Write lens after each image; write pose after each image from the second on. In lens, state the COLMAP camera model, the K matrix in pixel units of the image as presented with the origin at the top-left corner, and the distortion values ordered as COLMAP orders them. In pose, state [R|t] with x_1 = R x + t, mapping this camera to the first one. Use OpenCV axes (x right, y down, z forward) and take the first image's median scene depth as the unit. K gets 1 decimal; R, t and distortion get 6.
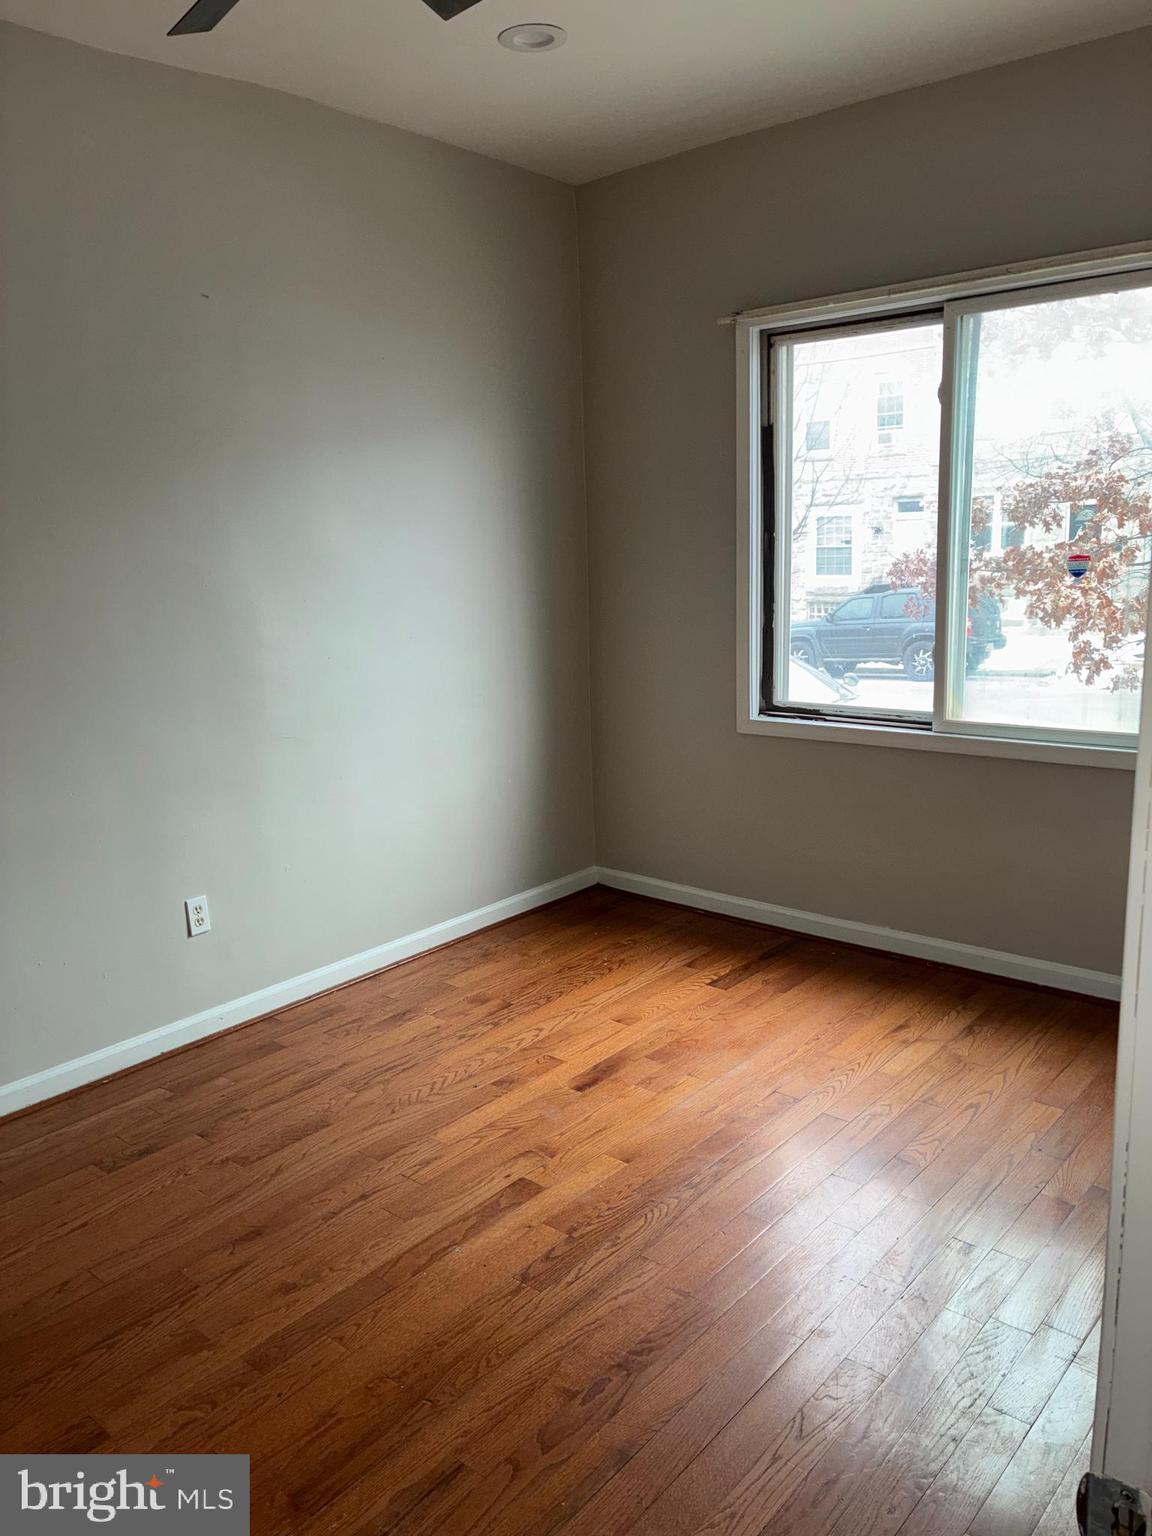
lens RADIAL K [[1165.4, 0, 568.3], [0, 1165.4, 785.8], [0, 0, 1]] dist [0.047260, -0.025771]
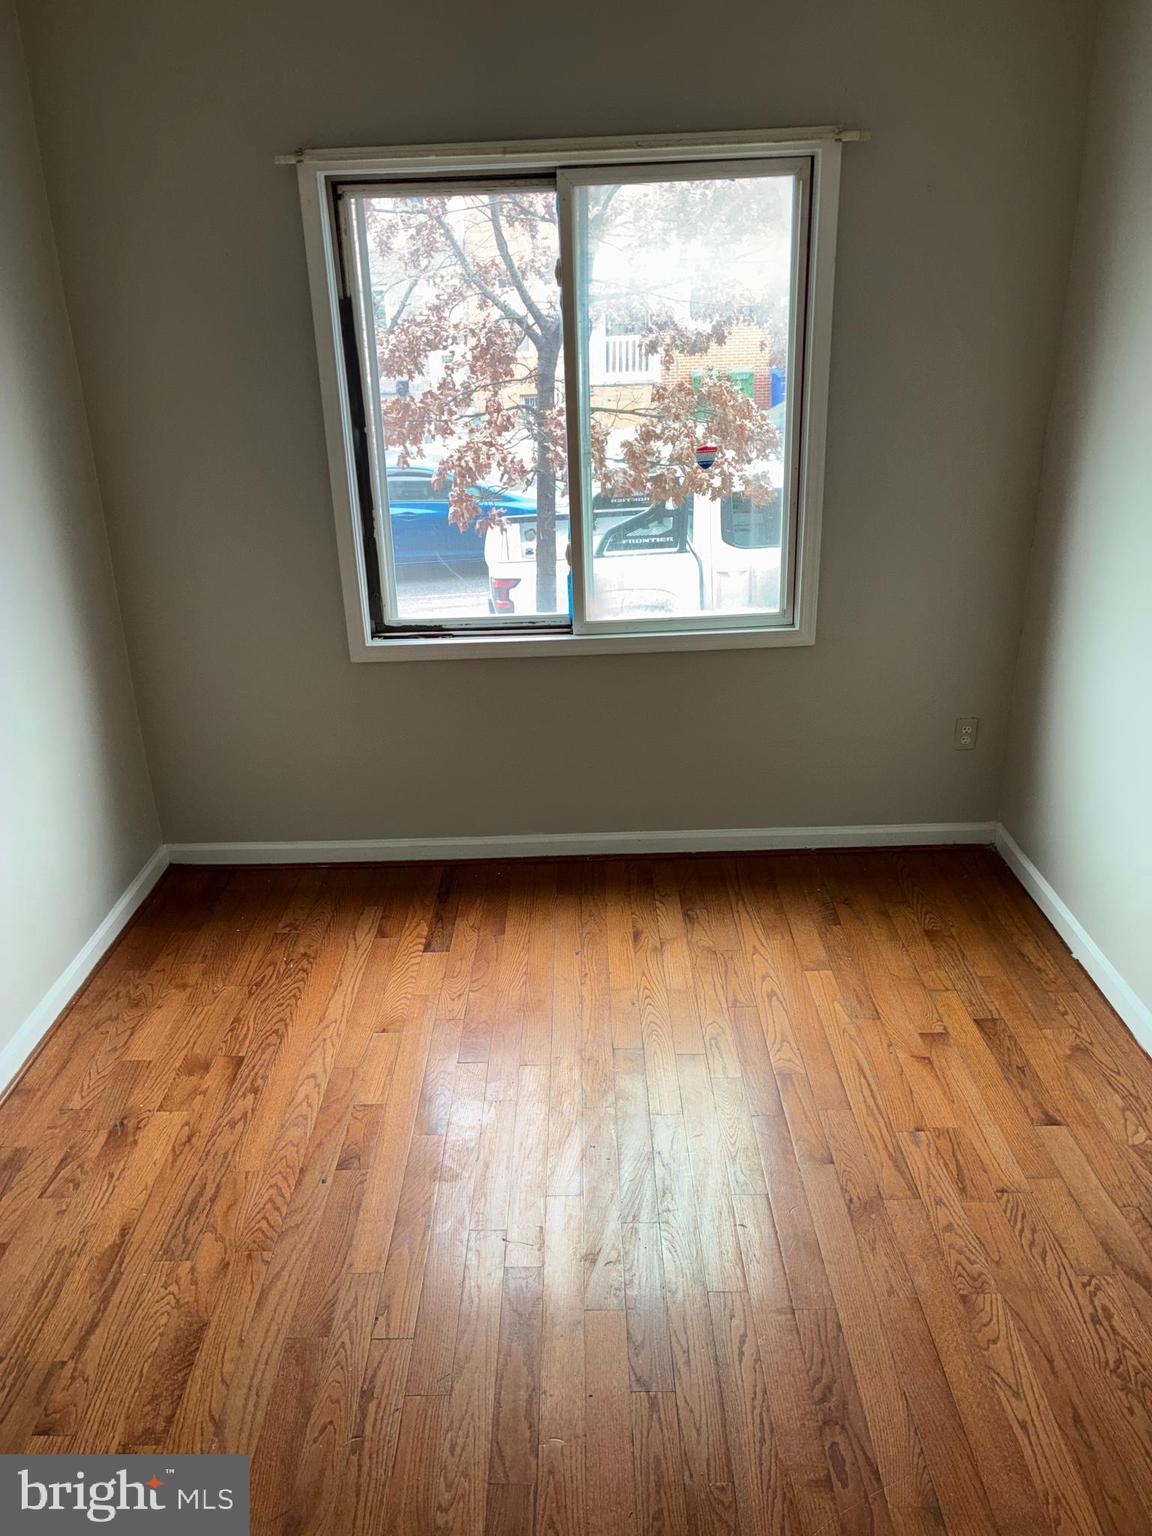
lens RADIAL K [[1165.4, 0, 568.3], [0, 1165.4, 785.8], [0, 0, 1]] dist [0.047260, -0.025771]
pose [[0.770006, -0.240518, 0.590967, -0.302227], [0.150113, 0.968519, 0.198588, -0.118711], [-0.620127, -0.064202, 0.781870, 0.234387]]
